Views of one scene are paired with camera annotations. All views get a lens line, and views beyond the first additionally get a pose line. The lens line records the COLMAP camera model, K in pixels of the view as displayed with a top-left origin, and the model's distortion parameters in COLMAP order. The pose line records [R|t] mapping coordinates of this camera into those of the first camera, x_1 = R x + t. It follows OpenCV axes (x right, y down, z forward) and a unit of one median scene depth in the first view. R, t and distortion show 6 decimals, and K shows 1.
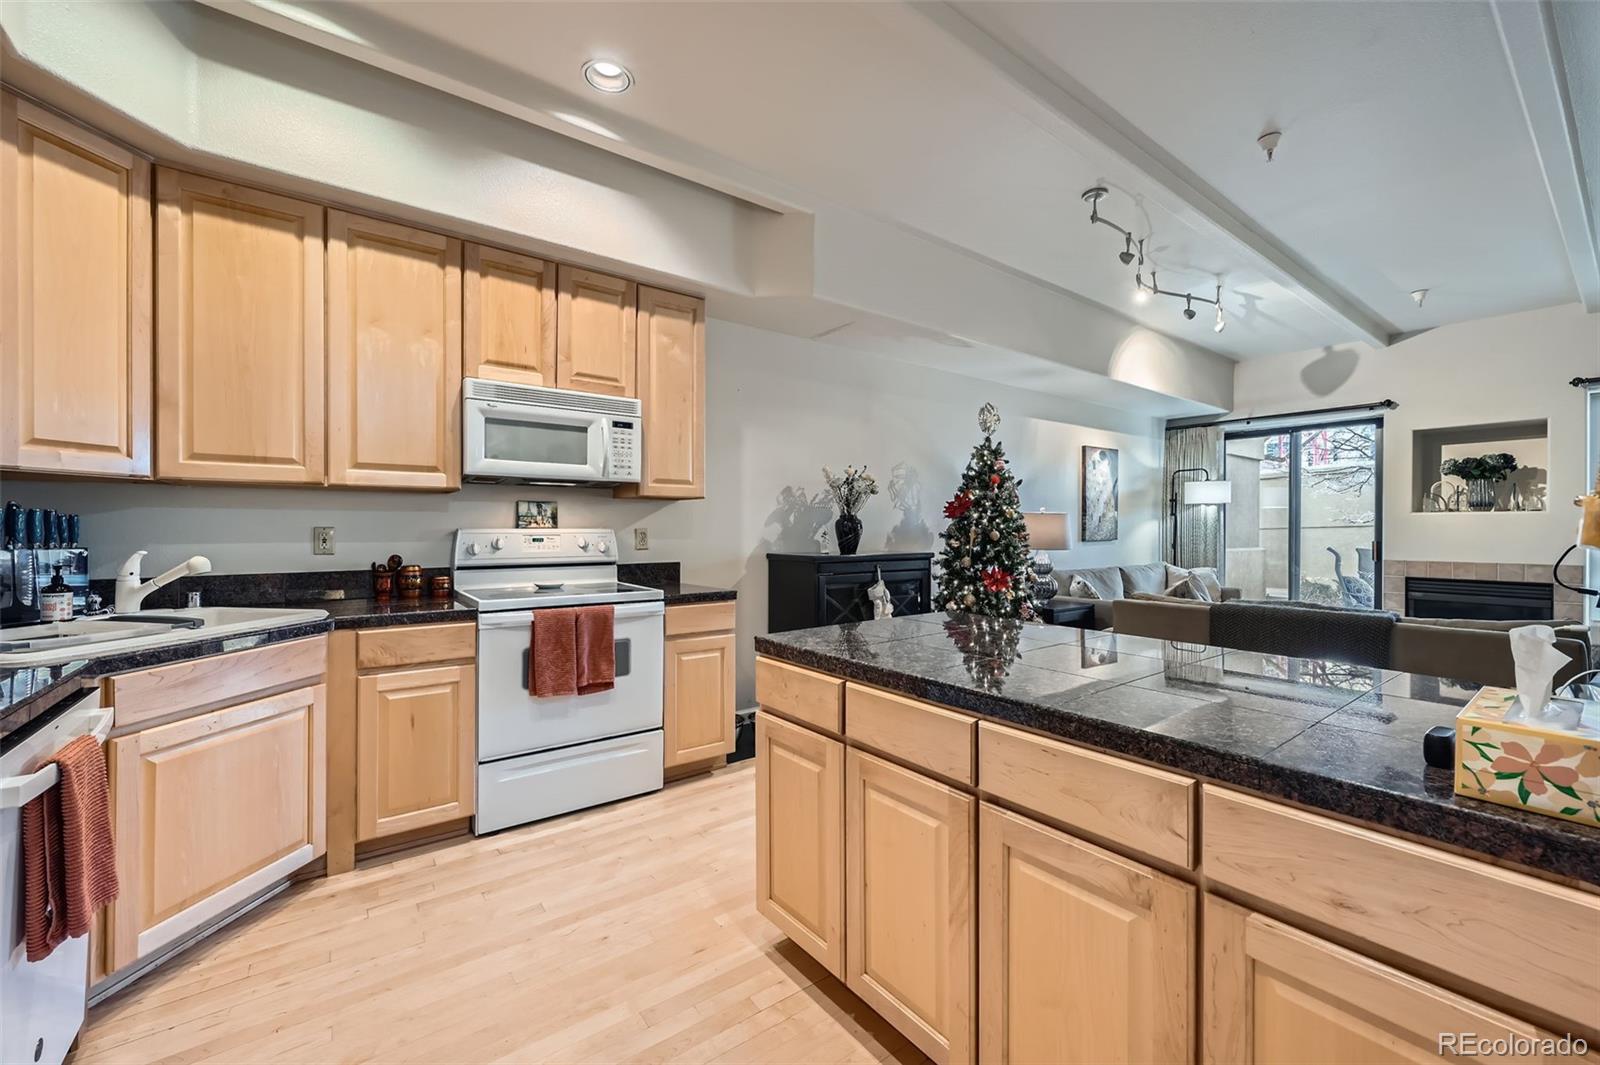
lens RADIAL K [[639.7, 0, 799.0], [0, 639.7, 529.6], [0, 0, 1]] dist [-0.000556, 0.000714]
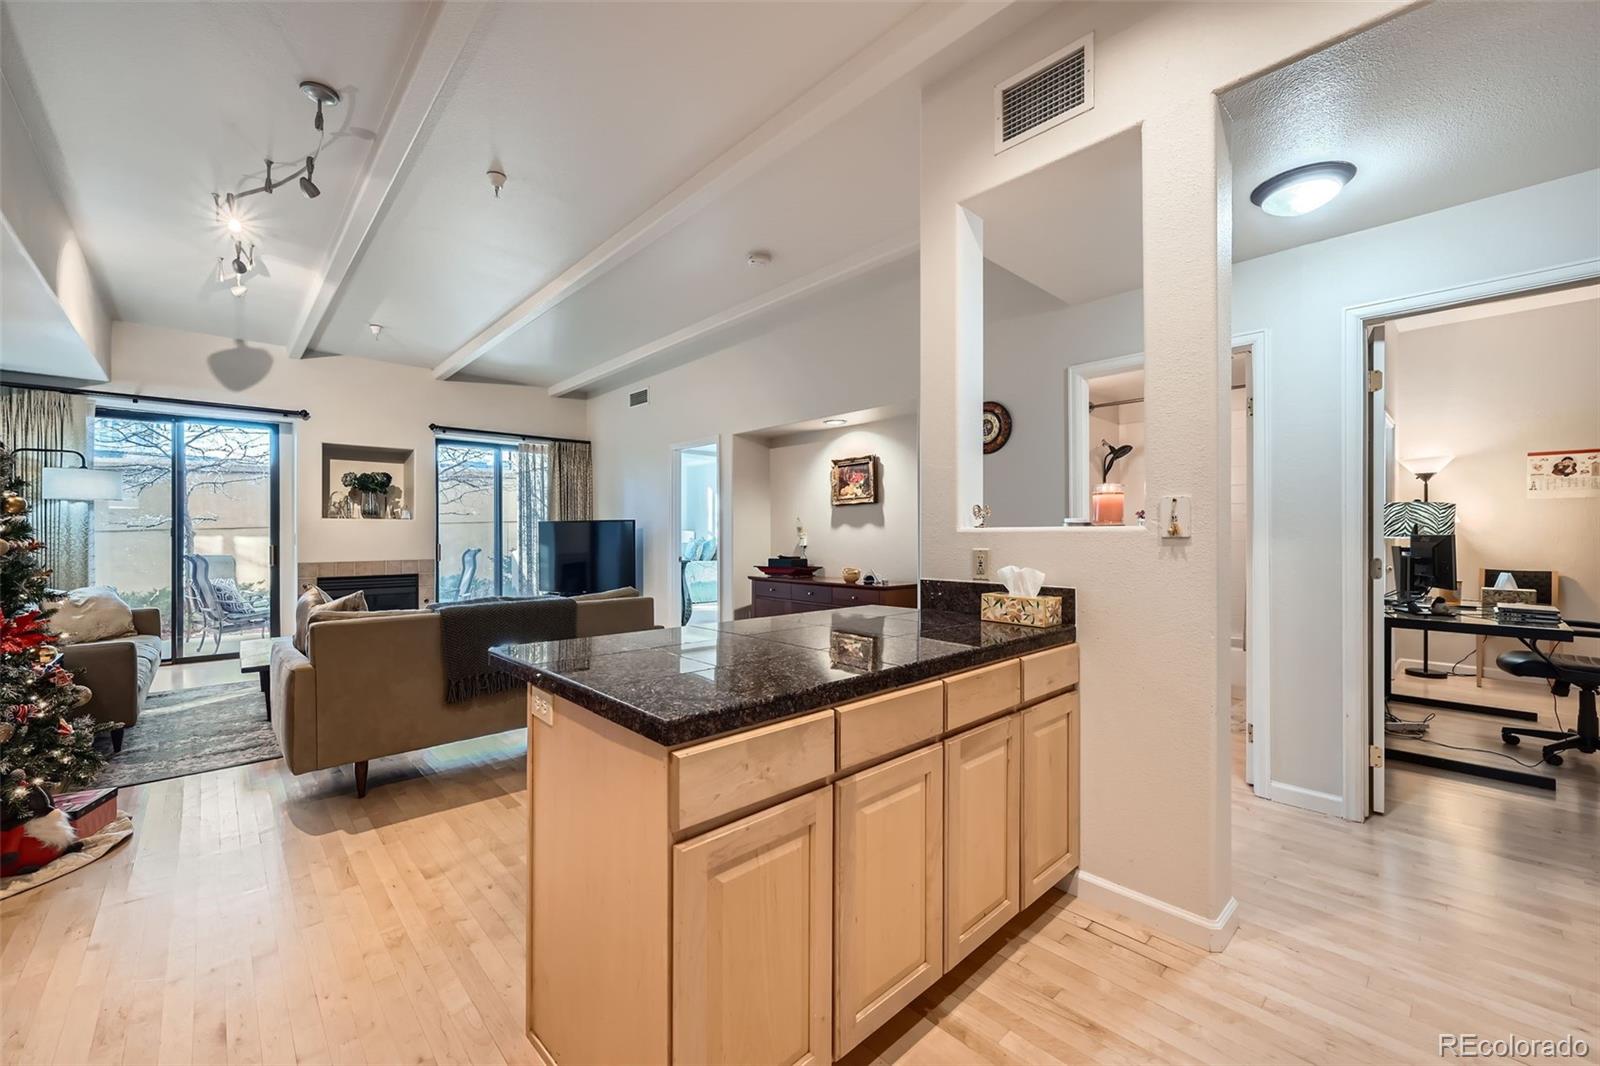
lens RADIAL K [[639.7, 0, 800.2], [0, 639.7, 534.8], [0, 0, 1]] dist [-0.000556, 0.000714]
pose [[-0.102553, -0.004075, 0.994719, -0.393319], [0.003939, 0.999982, 0.004503, -0.000250], [-0.994720, 0.004380, -0.102535, 0.574888]]
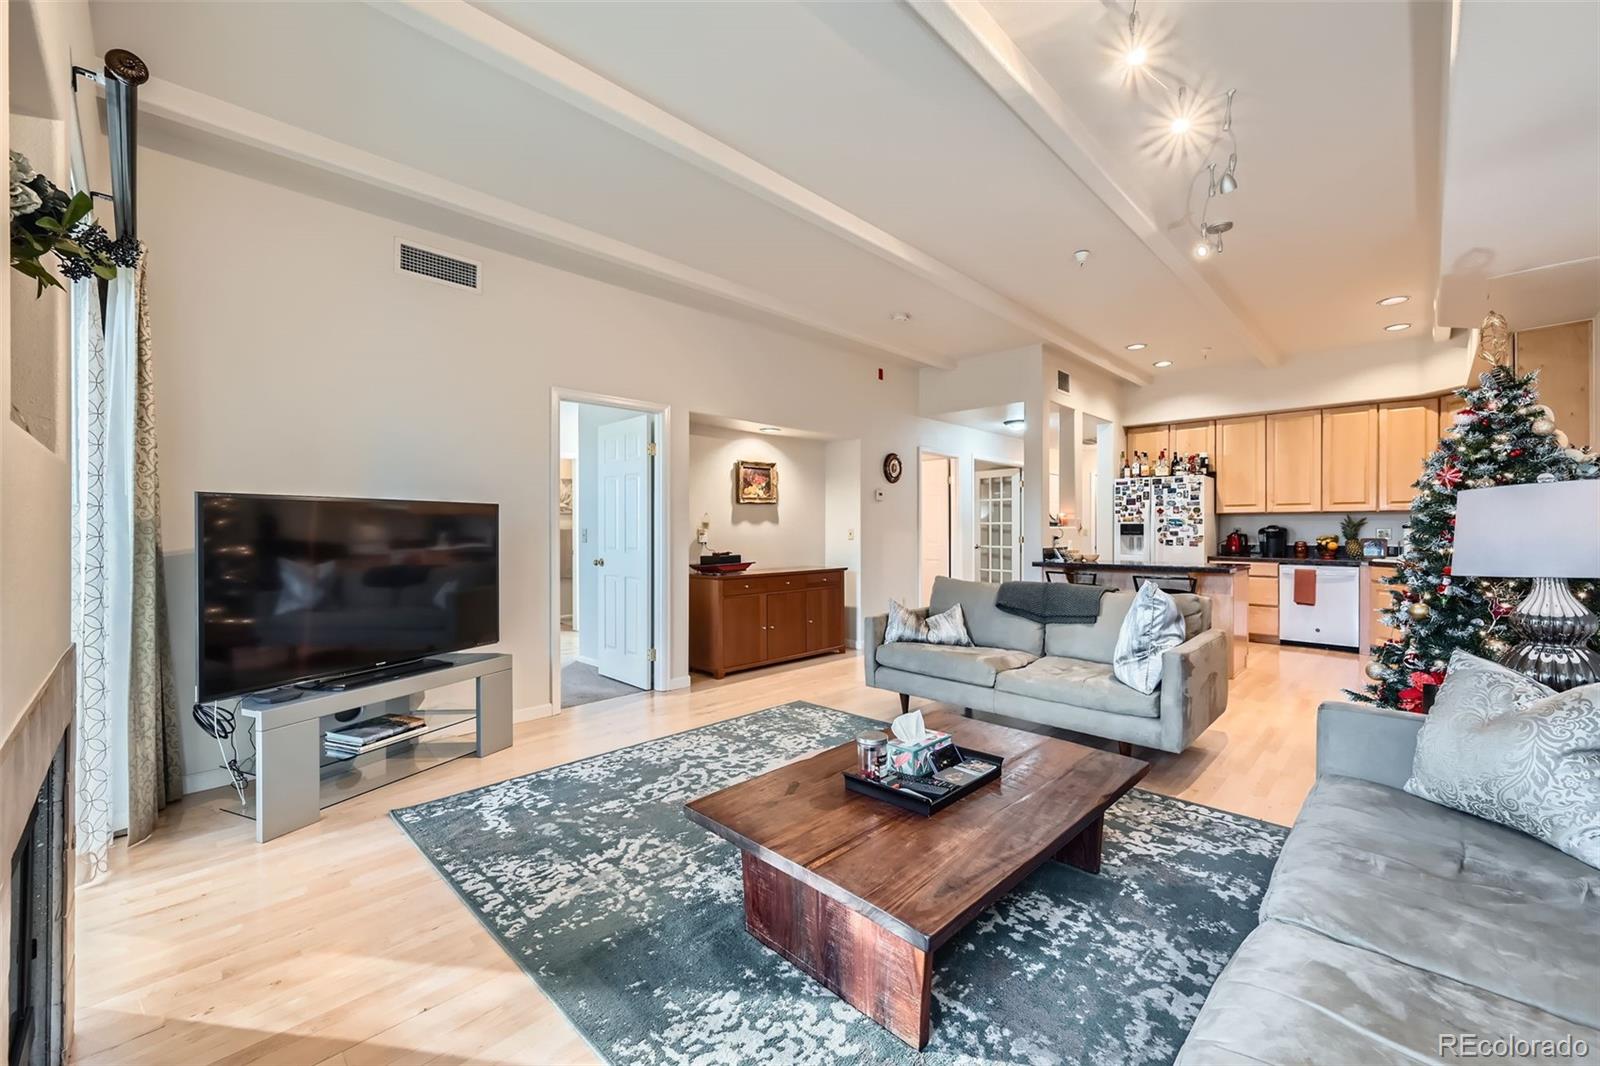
lens RADIAL K [[639.7, 0, 797.2], [0, 639.7, 529.9], [0, 0, 1]] dist [-0.000556, 0.000714]
pose [[-0.988955, -0.000170, -0.148213, 1.513930], [-0.000702, 0.999994, 0.003534, -0.001273], [0.148212, 0.003599, -0.988949, 2.227251]]
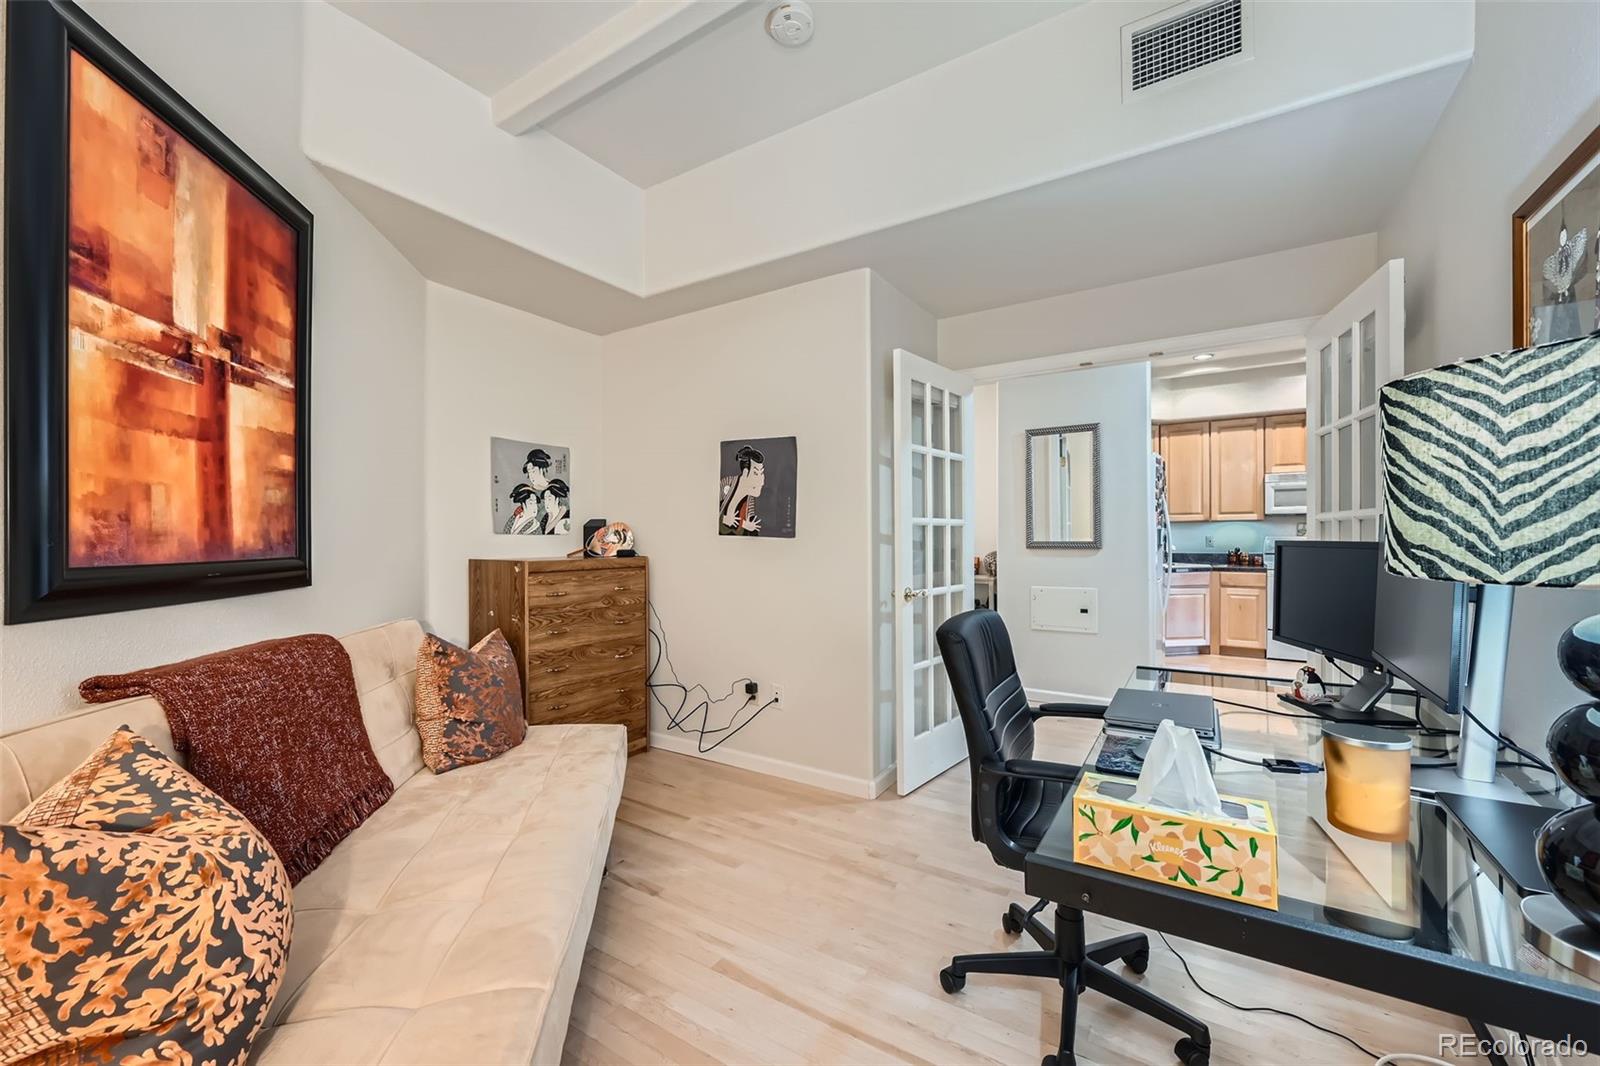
lens RADIAL K [[639.7, 0, 798.1], [0, 639.7, 536.8], [0, 0, 1]] dist [-0.000556, 0.000714]
pose [[0.346167, -0.000936, -0.938172, 0.999805], [-0.001934, 0.999997, -0.001711, 0.006681], [0.938171, 0.002406, 0.346164, -1.313761]]
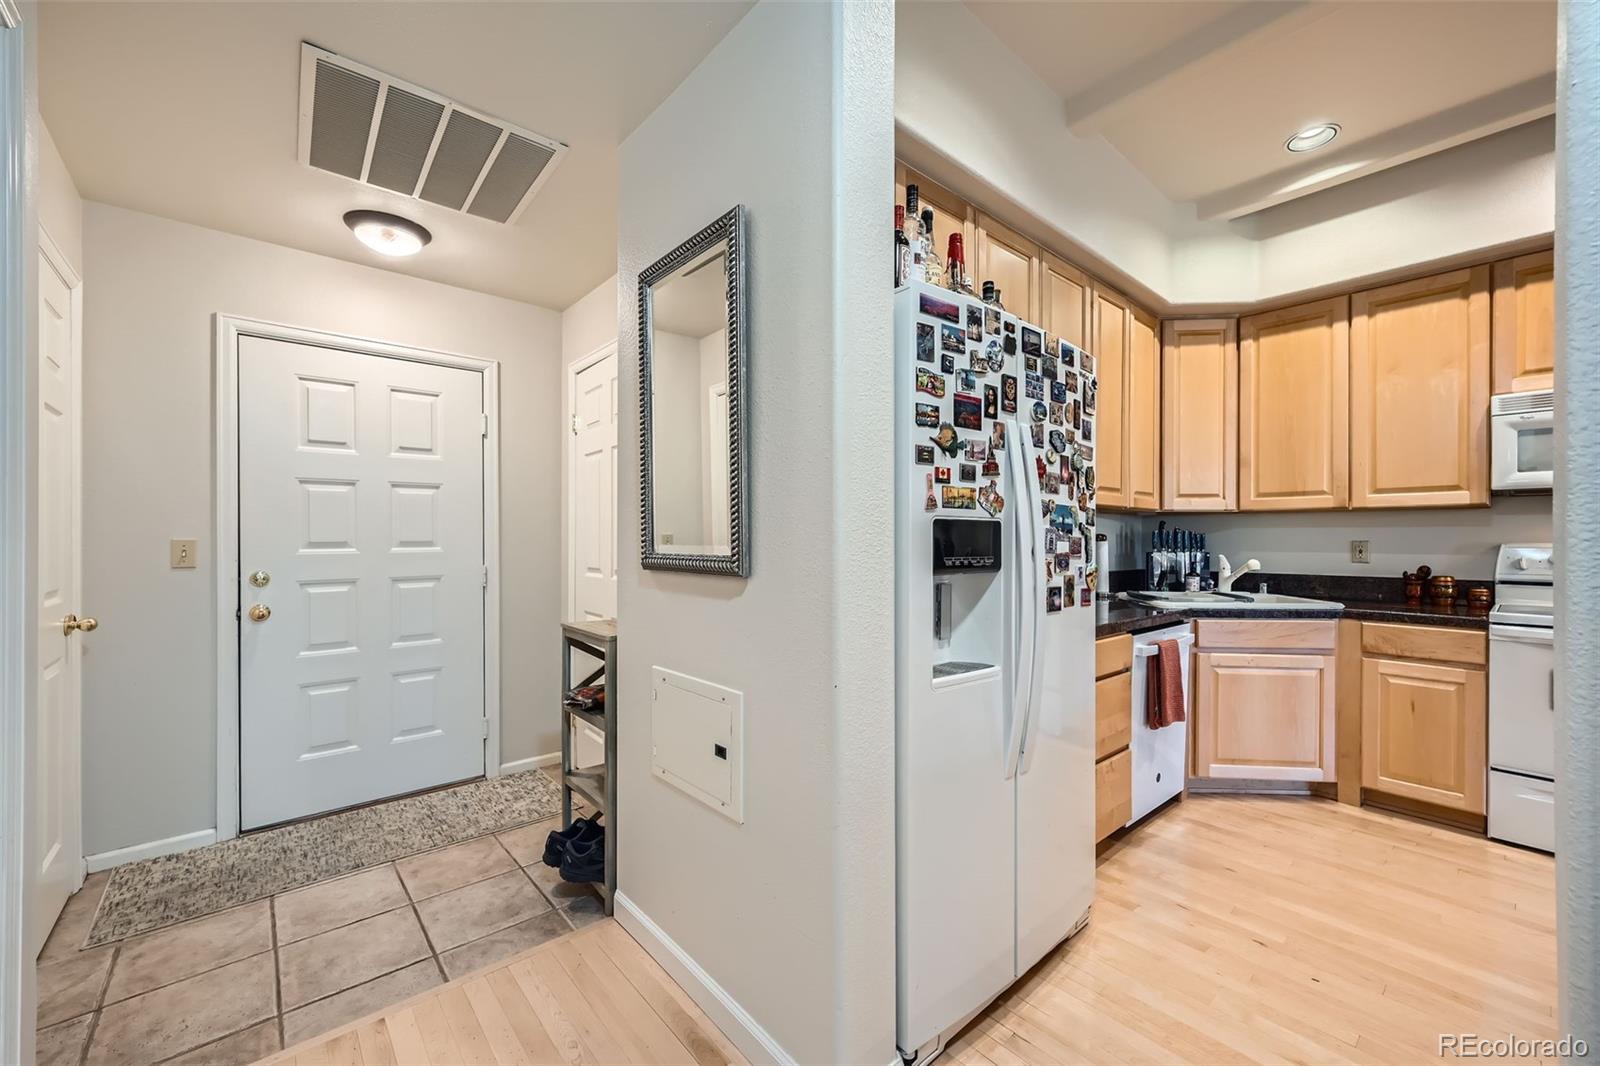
lens RADIAL K [[639.7, 0, 795.3], [0, 639.7, 538.0], [0, 0, 1]] dist [-0.000556, 0.000714]
pose [[0.064050, -0.002259, -0.997944, 0.383787], [-0.005638, 0.999981, -0.002626, 0.000033], [0.997931, 0.005795, 0.064036, -0.161936]]
